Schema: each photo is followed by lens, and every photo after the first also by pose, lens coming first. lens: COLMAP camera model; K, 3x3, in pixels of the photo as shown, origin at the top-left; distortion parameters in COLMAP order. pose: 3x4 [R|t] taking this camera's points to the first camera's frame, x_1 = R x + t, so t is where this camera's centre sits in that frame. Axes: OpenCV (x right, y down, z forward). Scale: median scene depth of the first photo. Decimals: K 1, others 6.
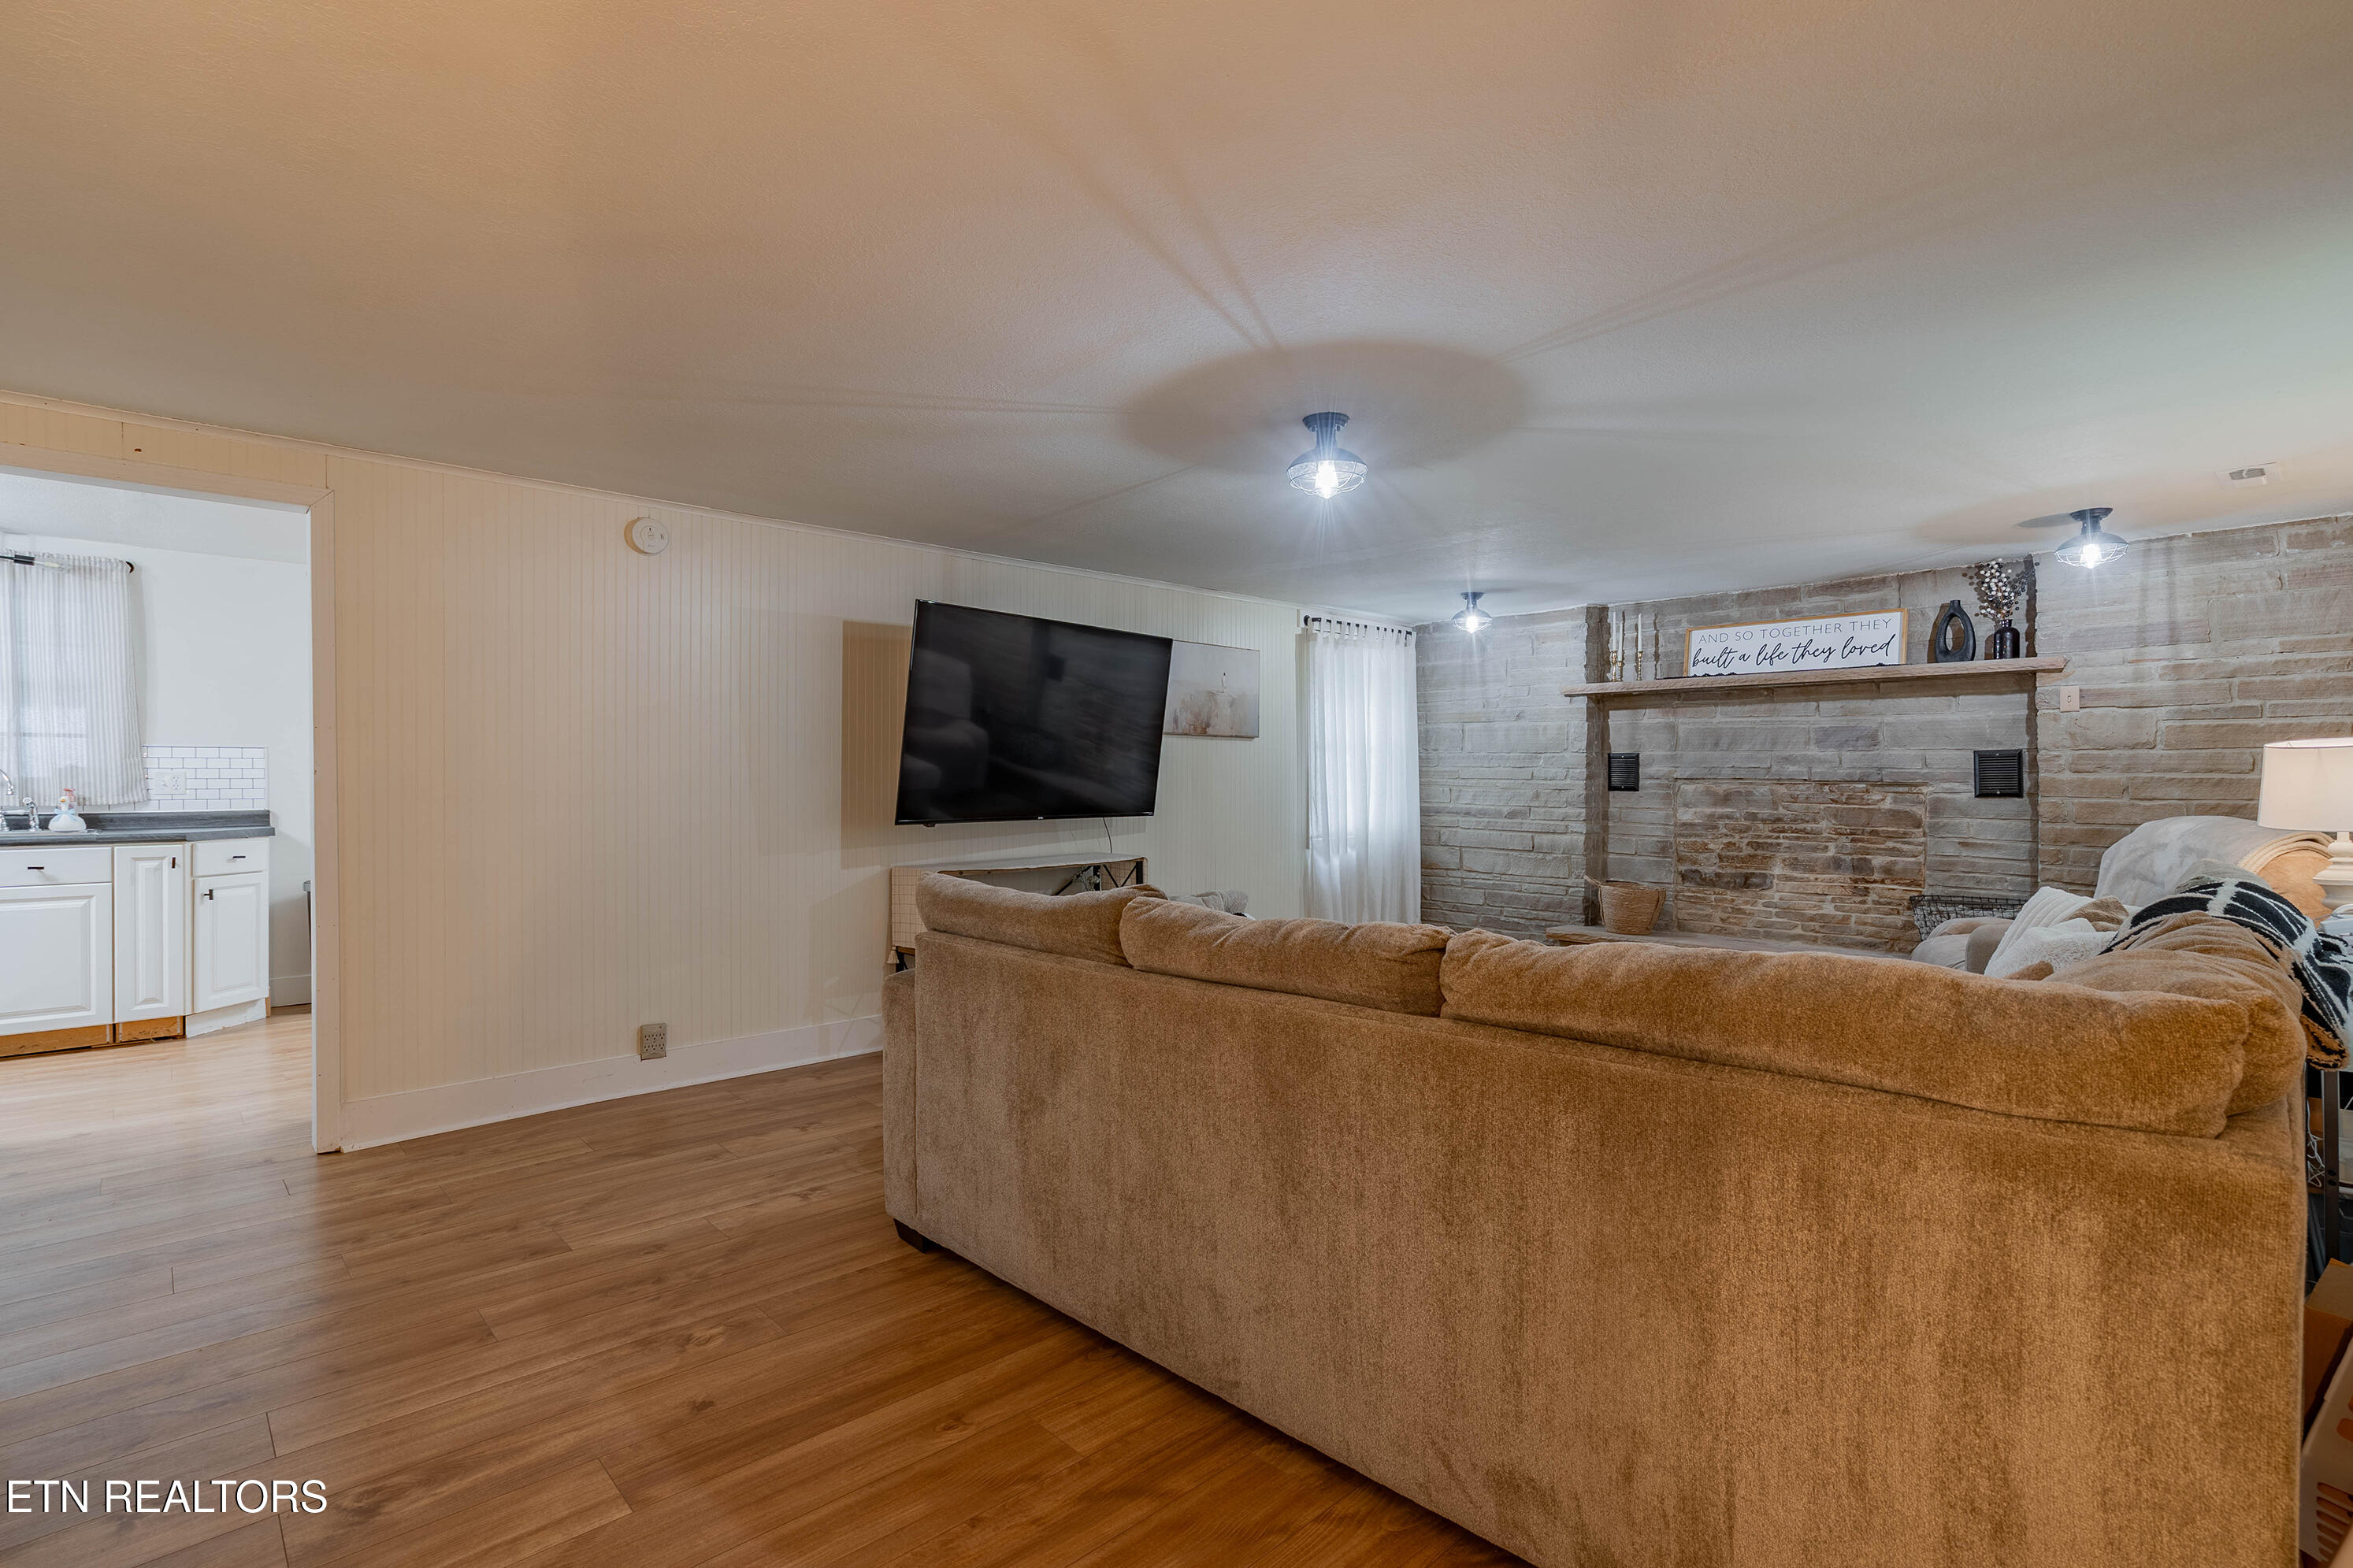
lens RADIAL K [[1180.6, 0, 1172.0], [0, 1180.6, 785.2], [0, 0, 1]] dist [0.015905, -0.000405]
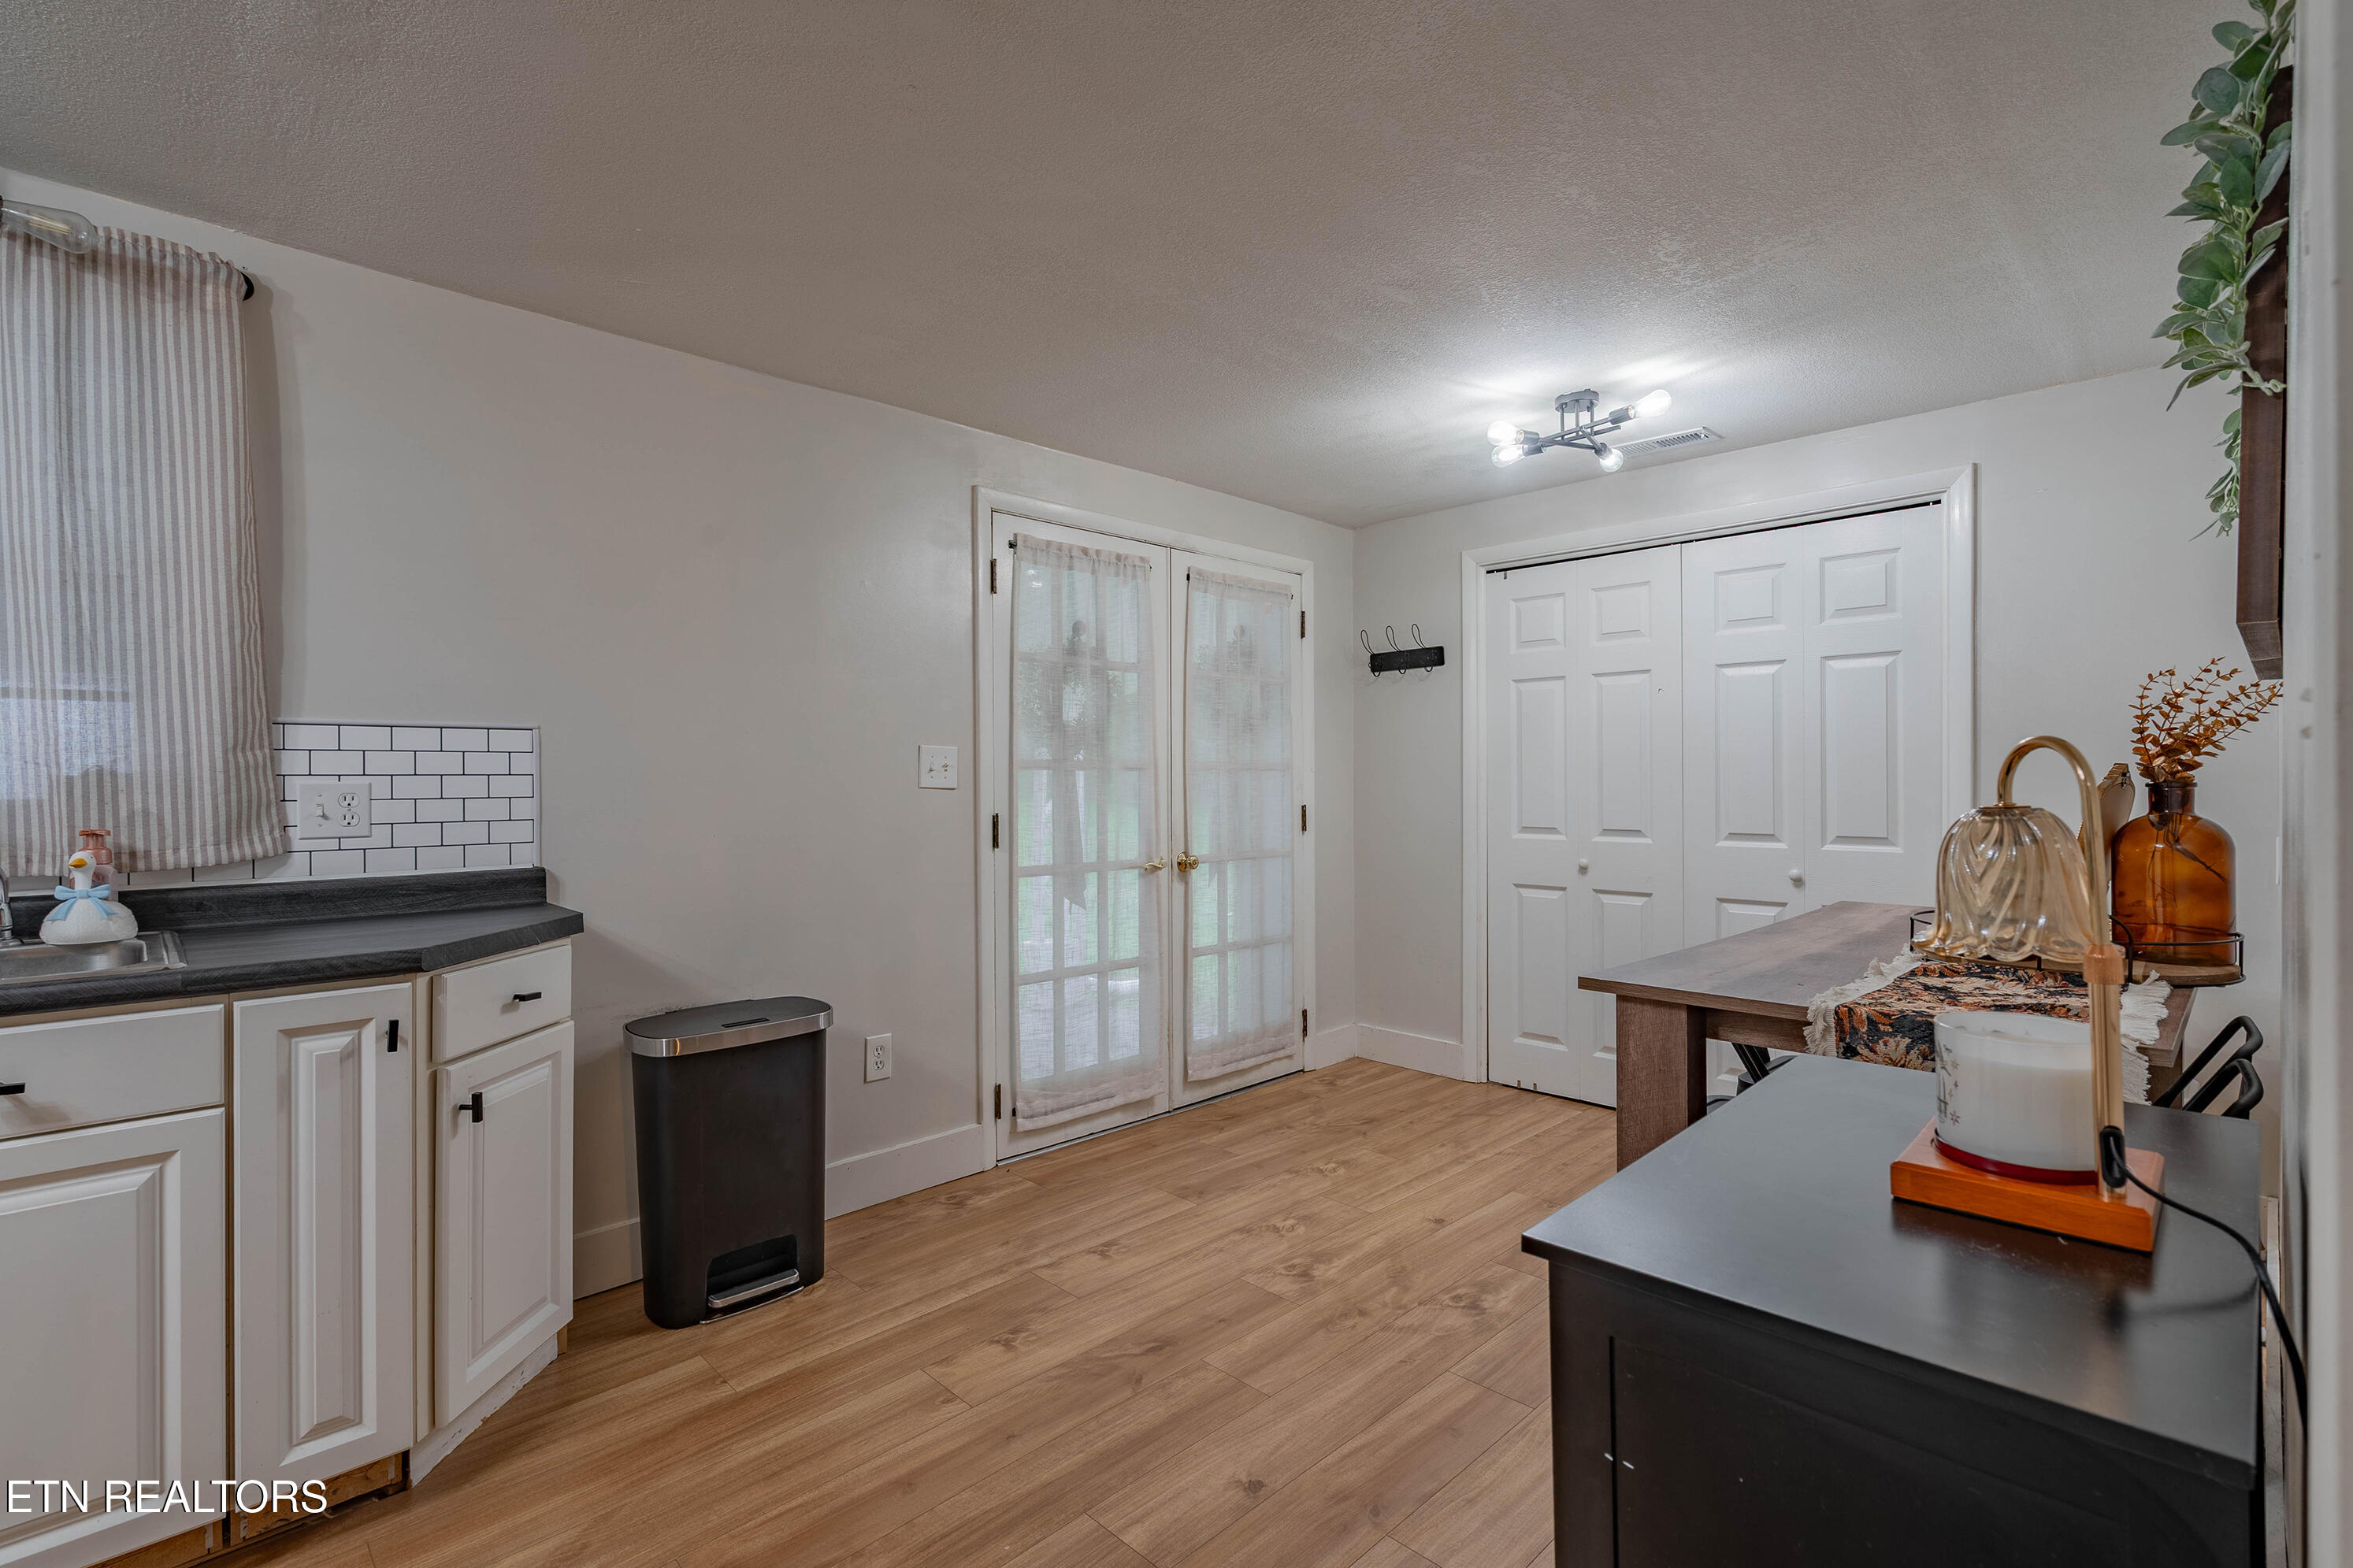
lens RADIAL K [[1082.8, 0, 1185.6], [0, 1082.8, 783.9], [0, 0, 1]] dist [-0.005719, 0.001681]
pose [[0.998457, -0.002357, 0.055482, -0.580551], [0.002516, 0.999993, -0.002799, -0.009600], [-0.055475, 0.002934, 0.998456, 0.623223]]
